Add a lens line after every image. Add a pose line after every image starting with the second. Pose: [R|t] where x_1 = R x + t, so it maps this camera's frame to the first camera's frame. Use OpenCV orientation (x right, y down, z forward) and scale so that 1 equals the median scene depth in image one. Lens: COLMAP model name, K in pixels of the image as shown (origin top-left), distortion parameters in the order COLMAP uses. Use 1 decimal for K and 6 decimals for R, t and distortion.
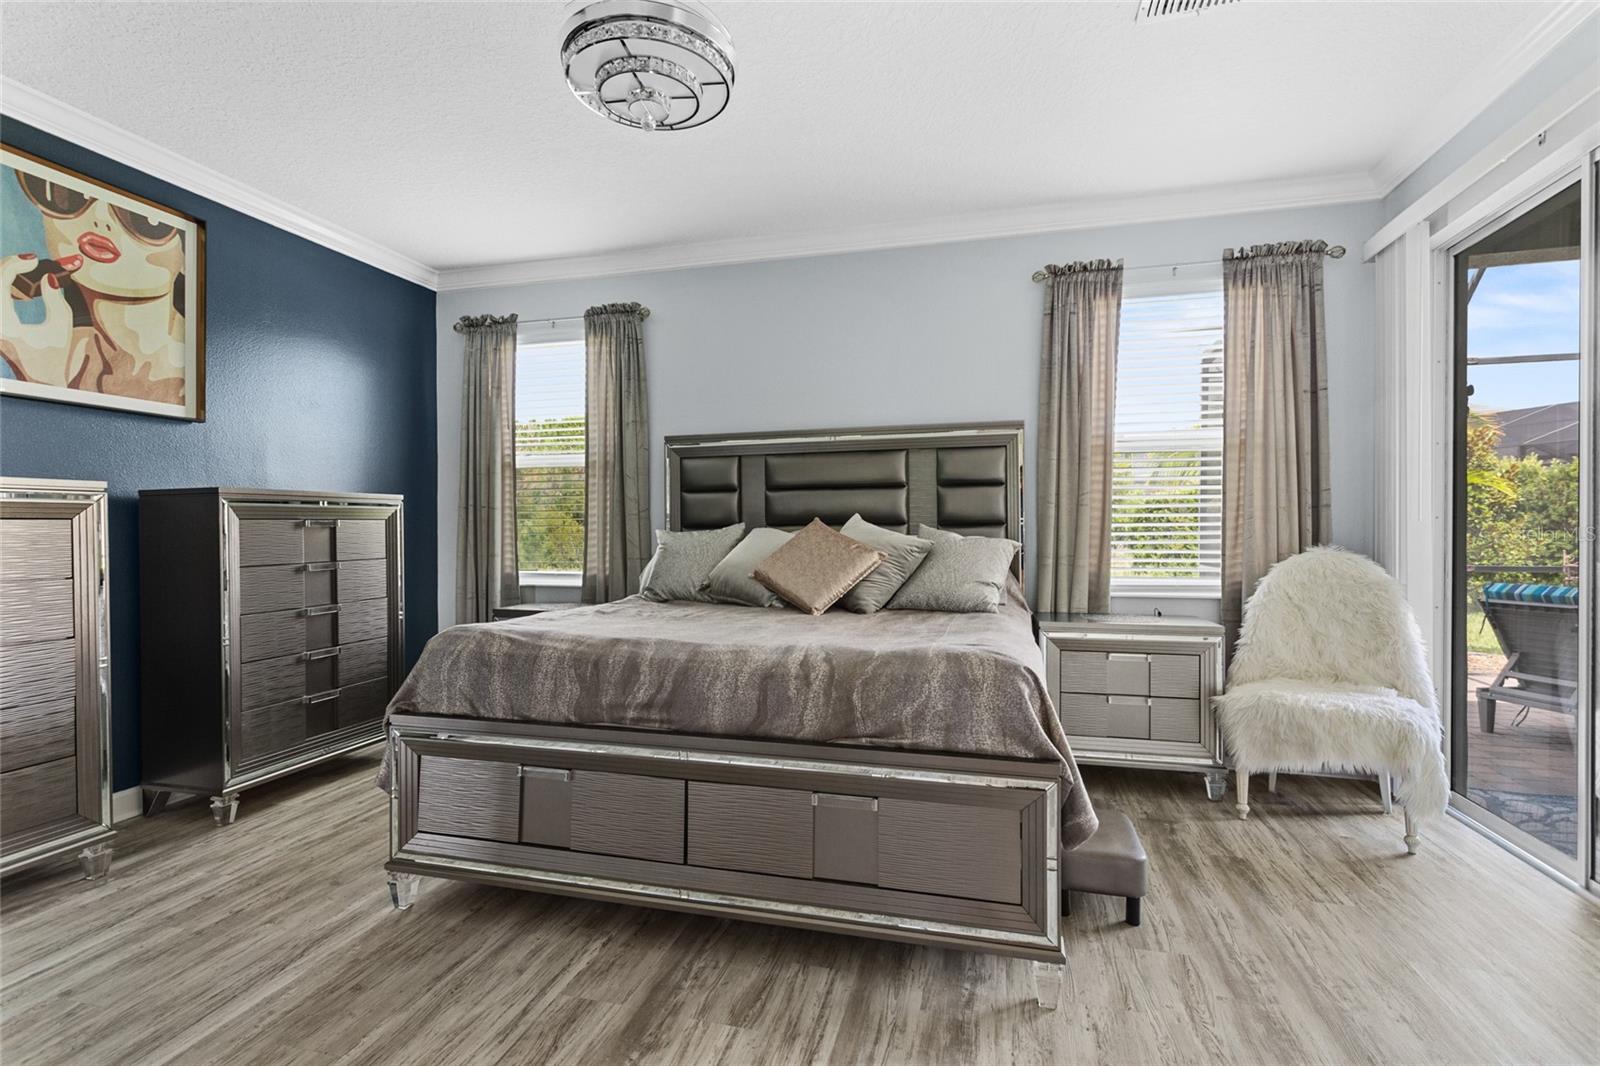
lens RADIAL K [[762.5, 0, 786.1], [0, 762.5, 530.8], [0, 0, 1]] dist [0.001336, 0.002089]
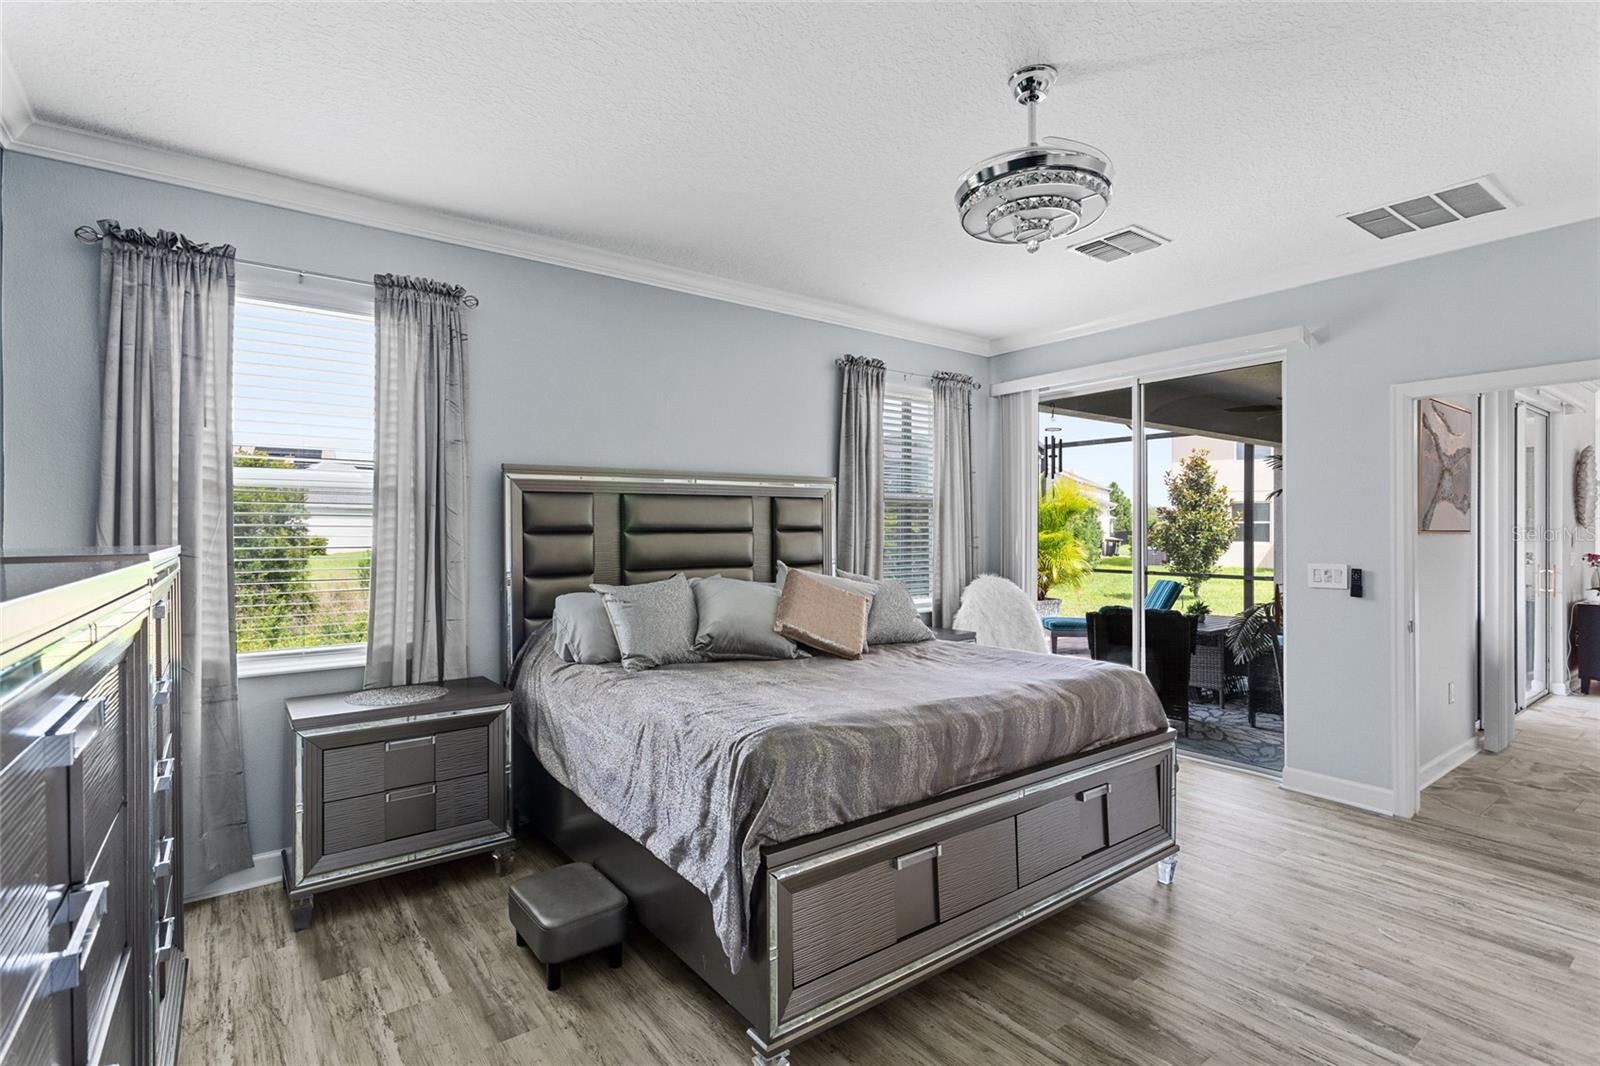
lens RADIAL K [[762.5, 0, 789.7], [0, 762.5, 536.1], [0, 0, 1]] dist [0.001336, 0.002089]
pose [[0.618334, -0.001680, 0.785913, -0.801839], [0.005305, 0.999984, -0.002035, -0.059455], [-0.785897, 0.005428, 0.618333, 0.360414]]
